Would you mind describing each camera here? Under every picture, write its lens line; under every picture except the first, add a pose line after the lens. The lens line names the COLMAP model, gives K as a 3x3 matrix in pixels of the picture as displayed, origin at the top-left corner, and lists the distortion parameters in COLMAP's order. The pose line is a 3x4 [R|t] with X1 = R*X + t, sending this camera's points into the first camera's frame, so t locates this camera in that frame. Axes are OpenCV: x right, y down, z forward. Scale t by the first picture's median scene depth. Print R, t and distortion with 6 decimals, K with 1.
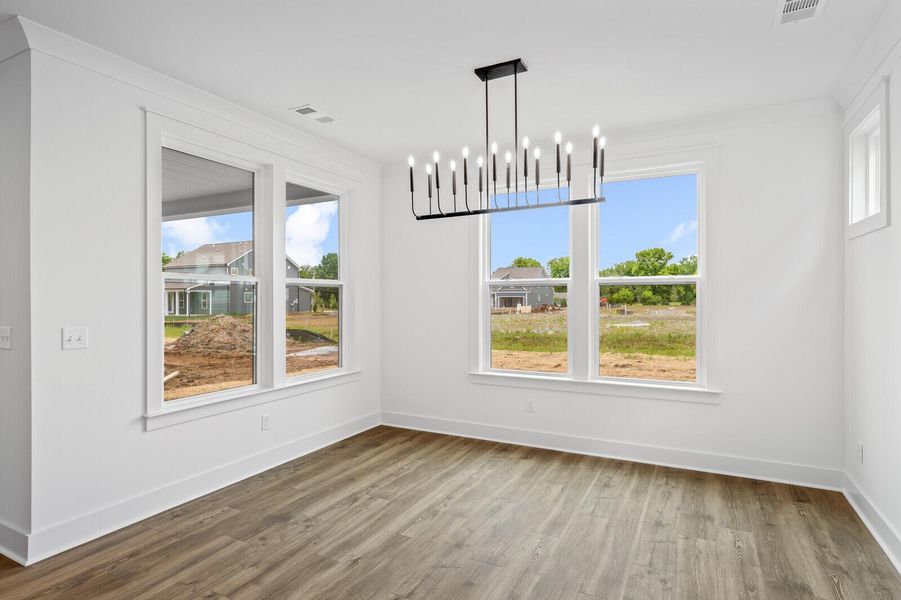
lens RADIAL K [[509.3, 0, 450.5], [0, 509.3, 300.0], [0, 0, 1]] dist [0.008609, 0.000361]
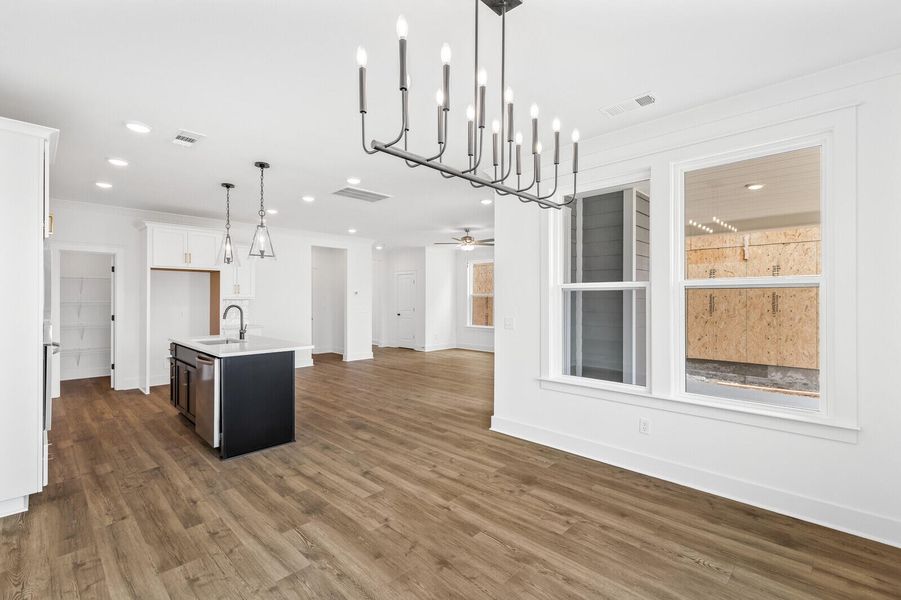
lens RADIAL K [[399.7, 0, 450.7], [0, 399.7, 294.7], [0, 0, 1]] dist [0.001016, 0.000061]
pose [[-0.305131, -0.006864, -0.952286, 0.636238], [-0.004106, 0.999974, -0.005892, -0.023244], [0.952302, 0.002112, -0.305151, 1.066485]]
